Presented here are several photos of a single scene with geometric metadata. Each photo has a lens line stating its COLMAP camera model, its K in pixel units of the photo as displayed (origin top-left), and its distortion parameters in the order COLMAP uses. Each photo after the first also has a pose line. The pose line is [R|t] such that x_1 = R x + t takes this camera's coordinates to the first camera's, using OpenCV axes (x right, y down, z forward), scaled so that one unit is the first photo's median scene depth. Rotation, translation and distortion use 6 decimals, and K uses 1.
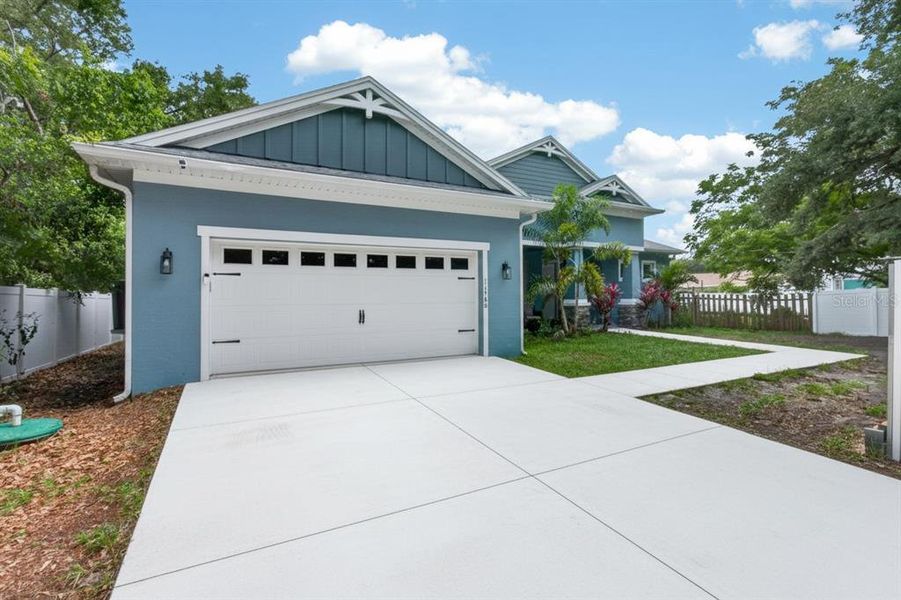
lens RADIAL K [[435.7, 0, 446.7], [0, 435.7, 287.3], [0, 0, 1]] dist [-0.020191, 0.000172]
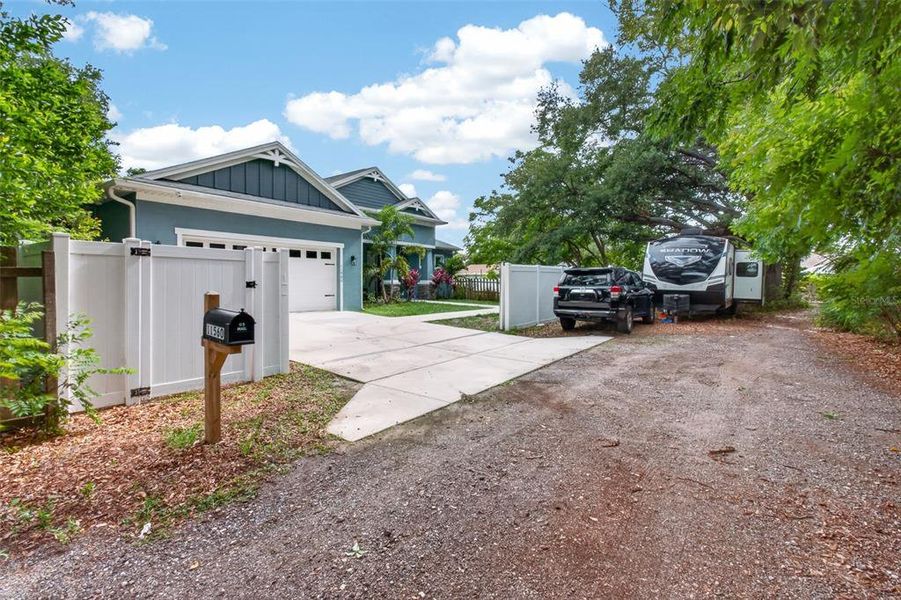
lens RADIAL K [[419.0, 0, 440.2], [0, 419.0, 290.0], [0, 0, 1]] dist [-0.000810, 0.000204]
pose [[0.913805, 0.000841, 0.406153, -0.141499], [-0.017374, 0.999163, 0.037022, 0.007122], [-0.405783, -0.040888, 0.913055, -0.405947]]
